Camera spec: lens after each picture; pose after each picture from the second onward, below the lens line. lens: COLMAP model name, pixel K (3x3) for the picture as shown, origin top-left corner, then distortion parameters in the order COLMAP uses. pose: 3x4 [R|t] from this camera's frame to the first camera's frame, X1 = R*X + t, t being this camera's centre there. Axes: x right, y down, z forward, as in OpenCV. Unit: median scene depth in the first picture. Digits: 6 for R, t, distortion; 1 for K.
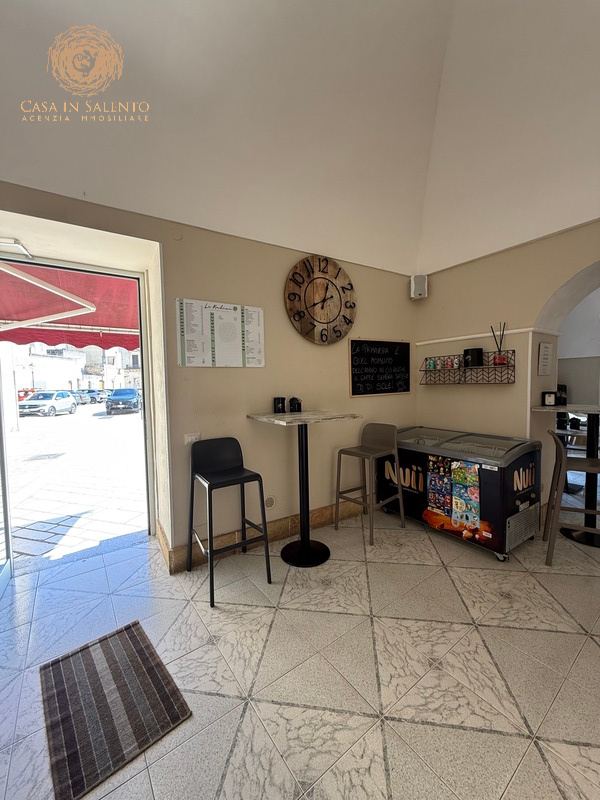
lens RADIAL K [[318.1, 0, 301.0], [0, 318.1, 397.5], [0, 0, 1]] dist [-0.000001, 0.000540]
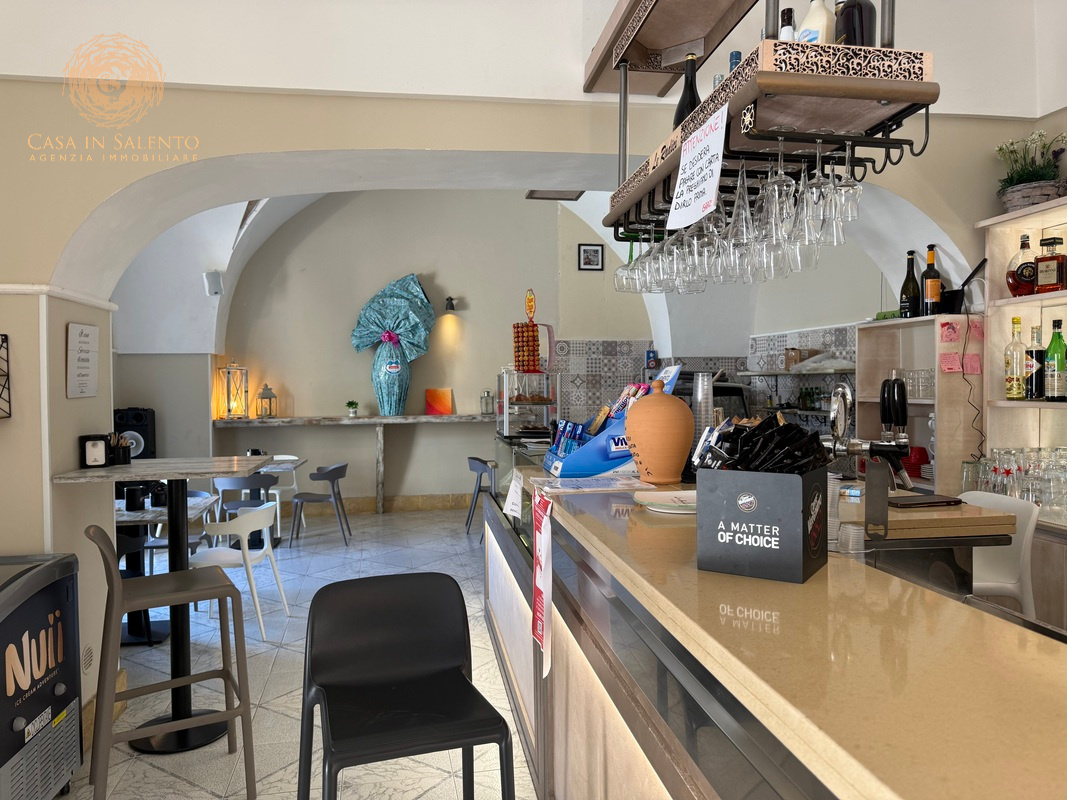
lens RADIAL K [[747.6, 0, 530.1], [0, 747.6, 406.1], [0, 0, 1]] dist [0.082353, -0.101237]
pose [[0.422139, -0.011201, 0.906462, 0.083841], [0.043553, 0.999020, -0.007938, -0.023858], [-0.905484, 0.042831, 0.422213, 0.009158]]
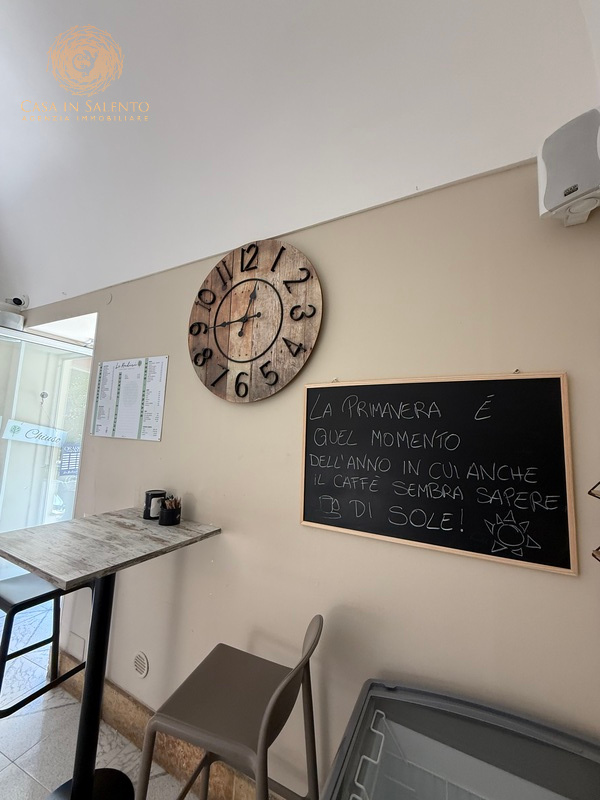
lens RADIAL K [[318.1, 0, 301.0], [0, 318.1, 397.5], [0, 0, 1]] dist [-0.000001, 0.000540]
pose [[0.502166, -0.048756, -0.863396, 0.576542], [-0.096553, 0.989006, -0.112006, -0.130223], [0.859364, 0.139609, 0.491938, 0.852375]]
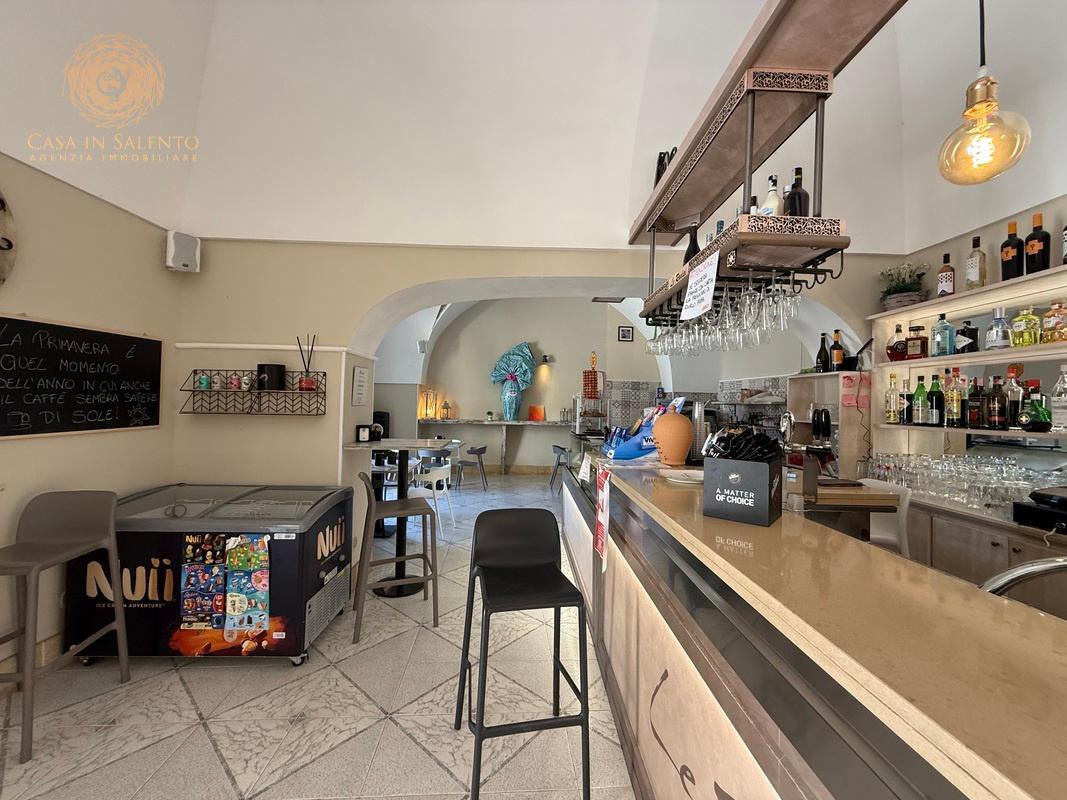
lens RADIAL K [[423.1, 0, 530.6], [0, 423.1, 398.6], [0, 0, 1]] dist [0.000886, -0.000018]
pose [[0.535845, 0.041288, 0.843306, 0.067052], [0.008391, 0.998494, -0.054217, -0.024088], [-0.844275, 0.036128, 0.534692, 0.022520]]
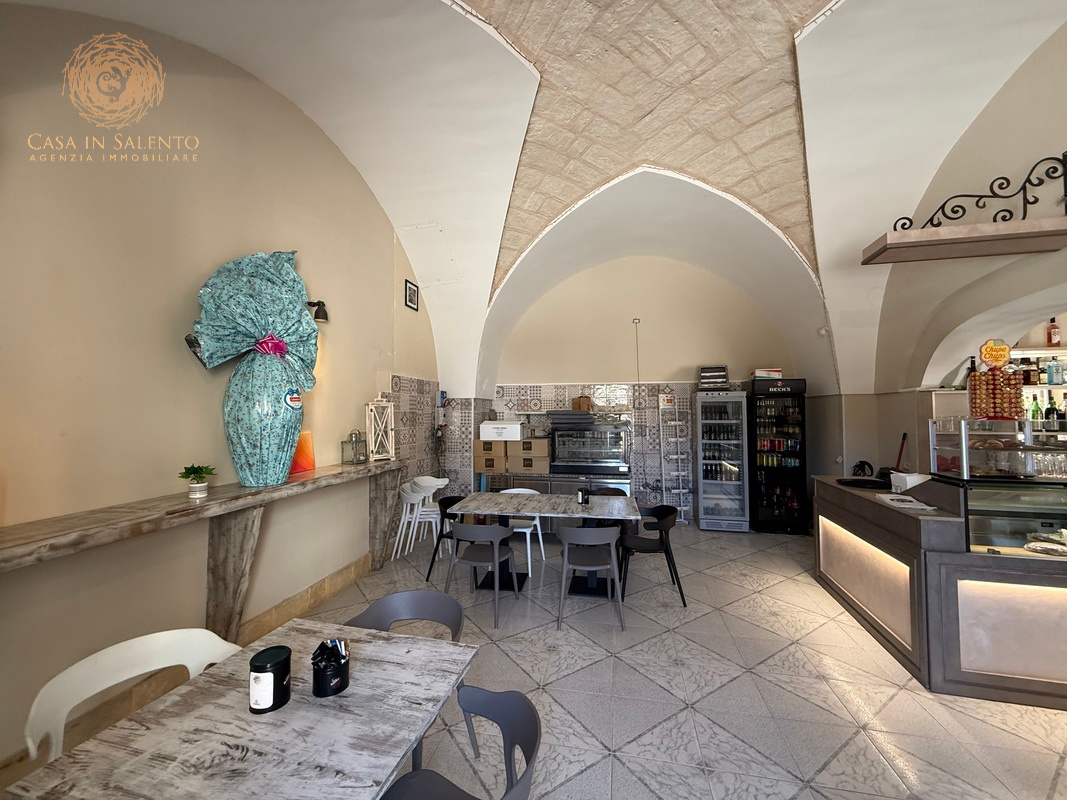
lens RADIAL K [[424.2, 0, 530.3], [0, 424.2, 398.3], [0, 0, 1]] dist [-0.000001, 0.000540]
pose [[-0.665720, 0.043321, 0.744943, 1.396233], [0.051303, 0.998608, -0.012225, -0.180657], [-0.744436, 0.030080, -0.667016, 1.907310]]
